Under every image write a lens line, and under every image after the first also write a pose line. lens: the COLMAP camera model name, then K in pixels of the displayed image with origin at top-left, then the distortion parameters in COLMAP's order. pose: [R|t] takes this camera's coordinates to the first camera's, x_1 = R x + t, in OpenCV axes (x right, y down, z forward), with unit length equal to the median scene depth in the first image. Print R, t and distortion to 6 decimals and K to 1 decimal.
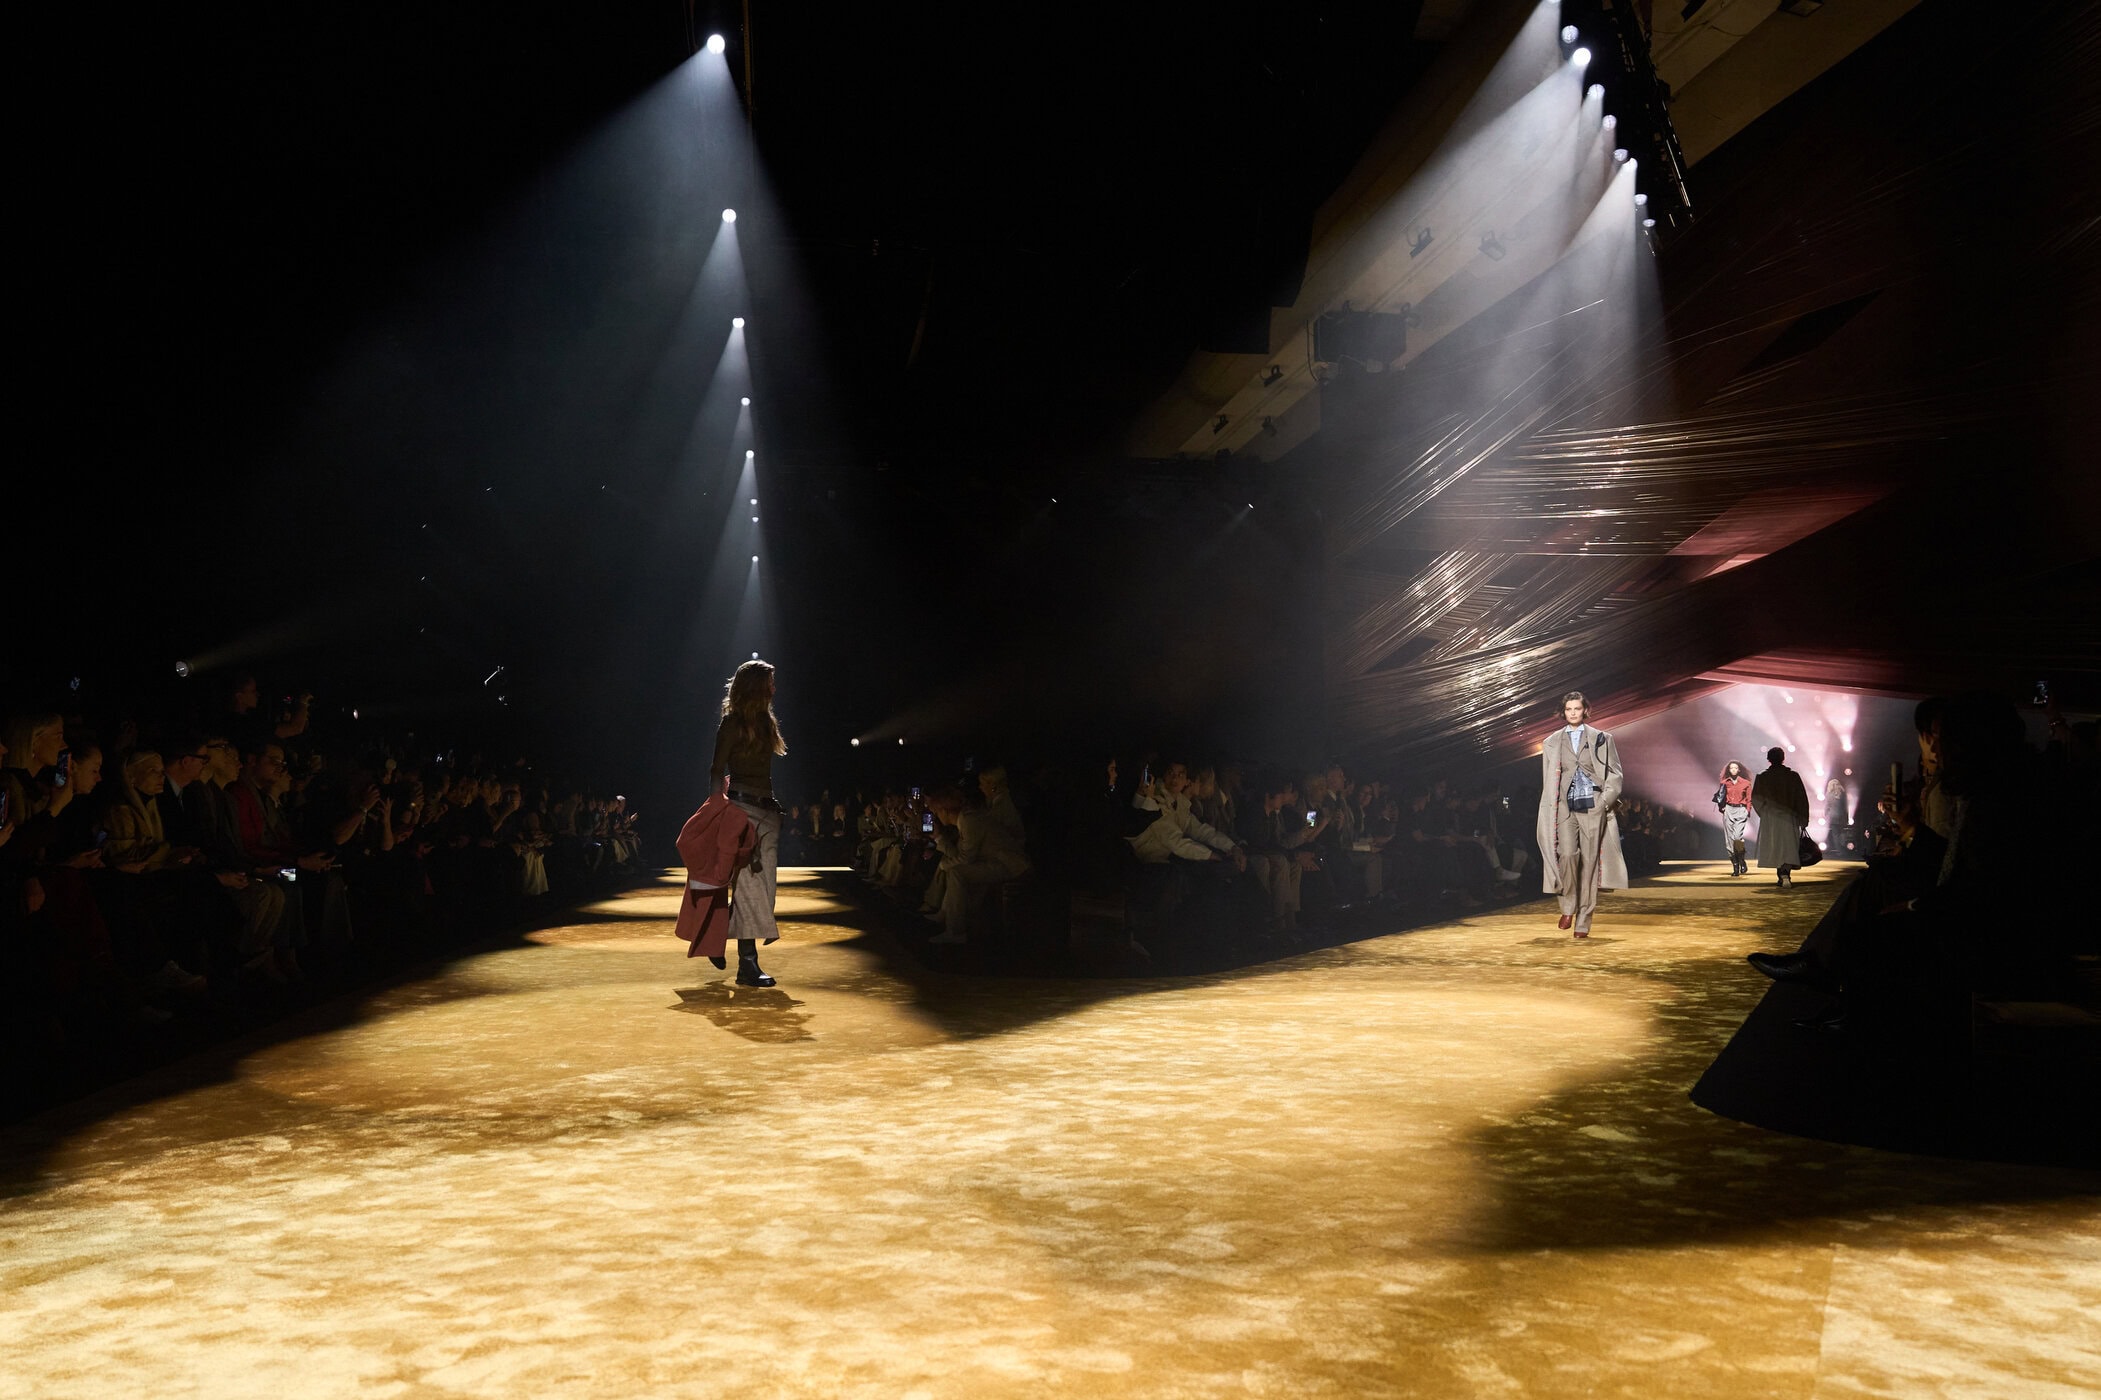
lens RADIAL K [[1775.4, 0, 1048.4], [0, 1775.4, 696.2], [0, 0, 1]] dist [-0.077593, 0.113615]
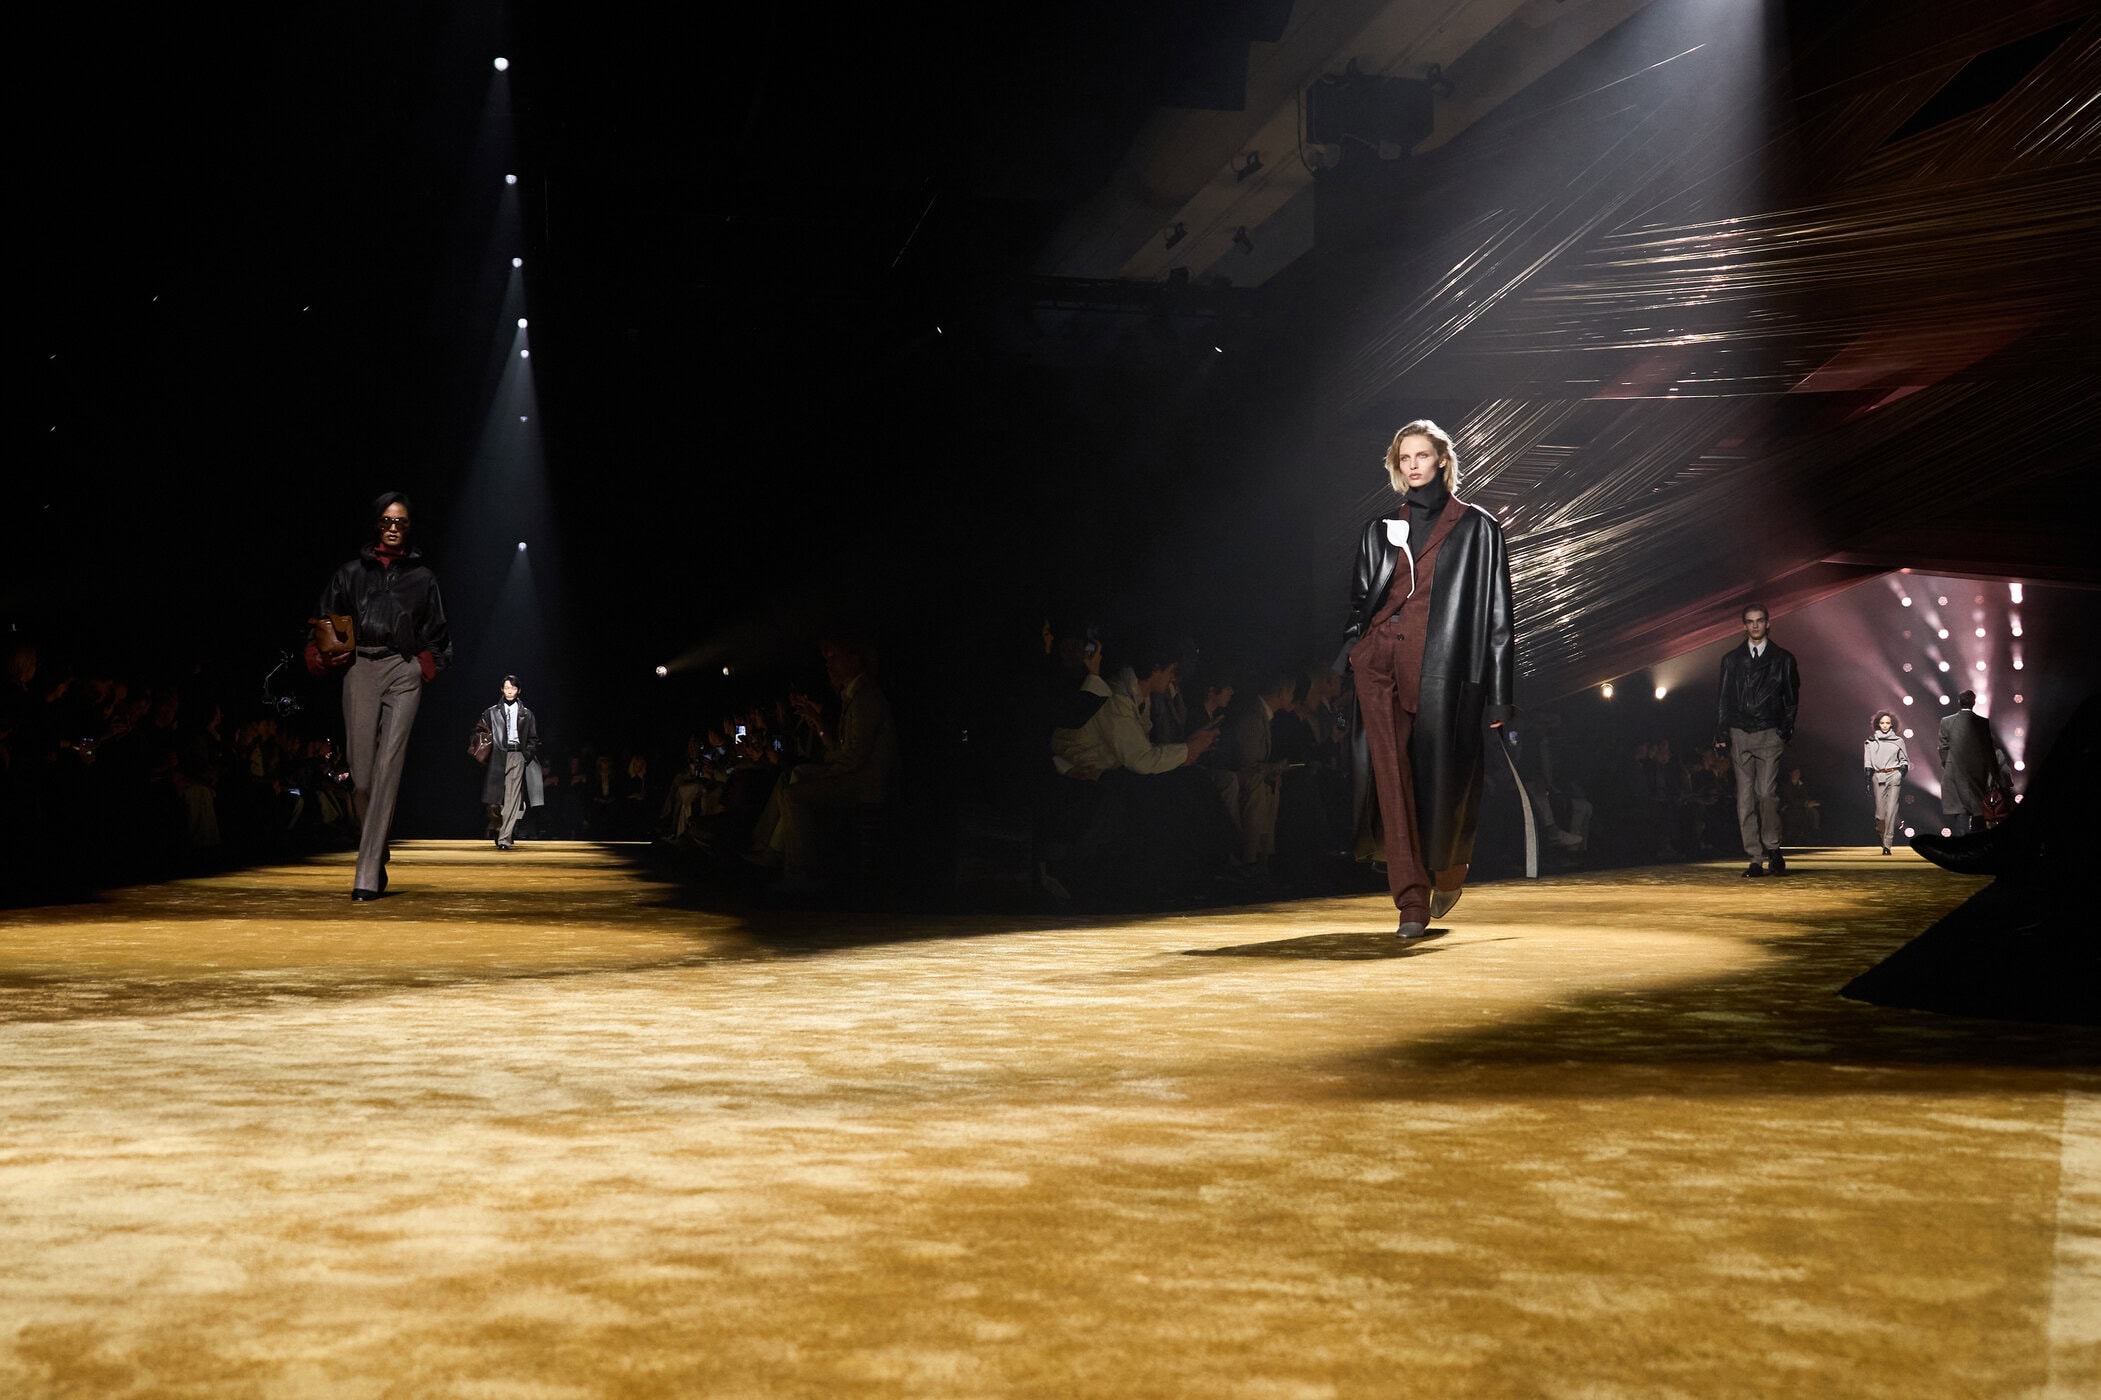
lens RADIAL K [[2414.3, 0, 1045.1], [0, 2414.3, 755.0], [0, 0, 1]] dist [-0.106618, 0.141395]
pose [[0.998893, 0.011359, 0.045638, 0.007666], [-0.012426, 0.999655, 0.023159, 0.139770], [-0.045359, -0.023701, 0.998690, 0.082219]]
